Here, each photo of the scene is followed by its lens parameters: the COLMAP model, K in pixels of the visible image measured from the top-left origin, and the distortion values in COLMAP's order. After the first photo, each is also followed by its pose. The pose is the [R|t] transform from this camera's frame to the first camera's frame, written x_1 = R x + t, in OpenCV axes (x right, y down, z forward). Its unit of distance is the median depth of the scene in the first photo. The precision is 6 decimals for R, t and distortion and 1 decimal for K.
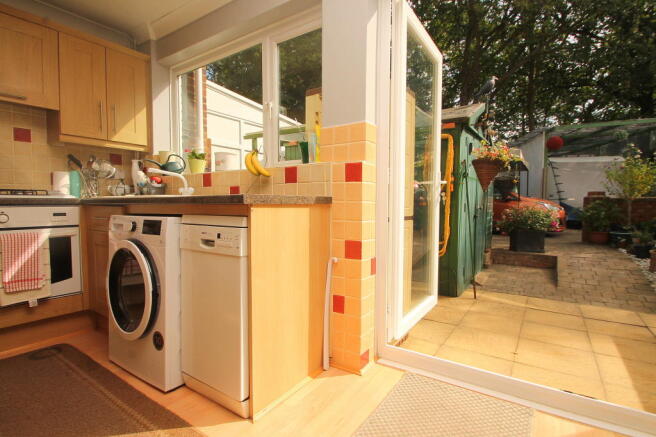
lens RADIAL K [[318.4, 0, 334.8], [0, 318.4, 220.3], [0, 0, 1]] dist [0.014944, -0.020065]
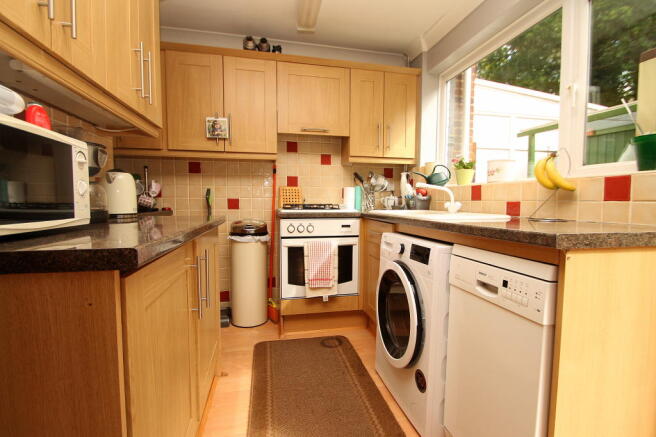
lens RADIAL K [[318.4, 0, 334.8], [0, 318.4, 220.3], [0, 0, 1]] dist [0.014944, -0.020065]
pose [[0.725114, 0.038897, -0.687529, -0.076276], [-0.041520, 0.999057, 0.012733, -0.044704], [0.687376, 0.019313, 0.726045, 0.103028]]
